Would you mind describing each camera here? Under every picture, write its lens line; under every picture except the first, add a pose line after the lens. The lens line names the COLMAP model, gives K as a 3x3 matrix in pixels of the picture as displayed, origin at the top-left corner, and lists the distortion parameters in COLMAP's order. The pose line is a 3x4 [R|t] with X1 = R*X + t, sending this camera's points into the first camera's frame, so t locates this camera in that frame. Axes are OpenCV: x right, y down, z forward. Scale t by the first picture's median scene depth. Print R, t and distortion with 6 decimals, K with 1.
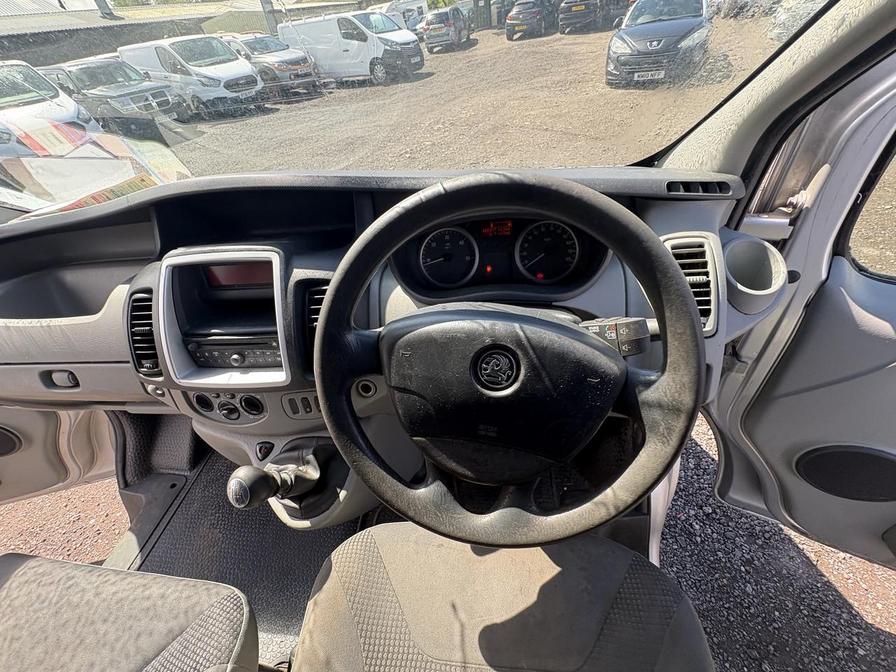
lens RADIAL K [[362.4, 0, 448.0], [0, 362.4, 336.0], [0, 0, 1]] dist [-0.001489, 0.000013]
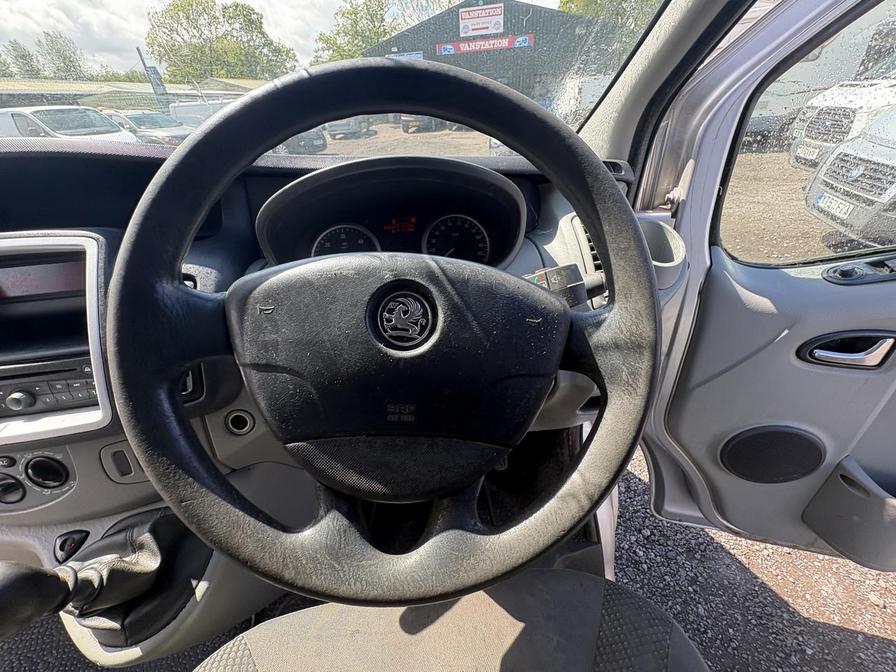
lens RADIAL K [[361.1, 0, 450.6], [0, 361.1, 333.9], [0, 0, 1]] dist [0.001273, -0.000378]
pose [[0.970401, -0.072215, 0.230449, 0.031450], [0.112558, 0.979506, -0.167028, 0.137149], [-0.213664, 0.188023, 0.958642, 0.173159]]
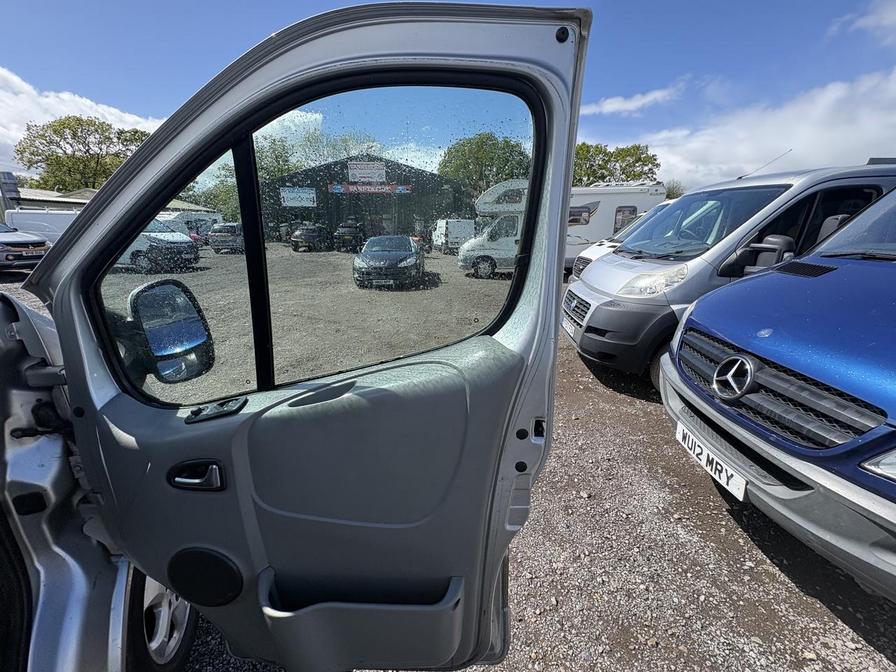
lens RADIAL K [[356.5, 0, 448.0], [0, 356.5, 336.0], [0, 0, 1]] dist [-0.001455, 0.000175]
pose [[0.877564, -0.006508, 0.479415, 1.596520], [0.220800, 0.893054, -0.392048, 0.393531], [-0.425592, 0.449902, 0.785150, -0.670968]]
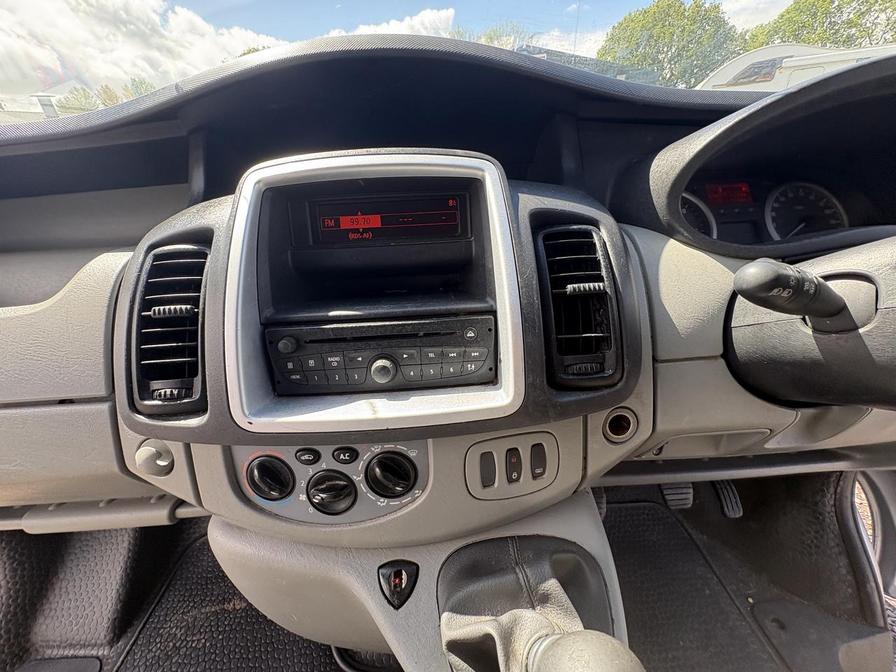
lens RADIAL K [[361.3, 0, 447.2], [0, 361.3, 330.8], [0, 0, 1]] dist [-0.000157, -0.000149]
pose [[0.985799, 0.003550, 0.167892, -0.550021], [0.040866, 0.964650, -0.260346, 0.135548], [-0.162881, 0.263510, 0.950806, 0.488717]]
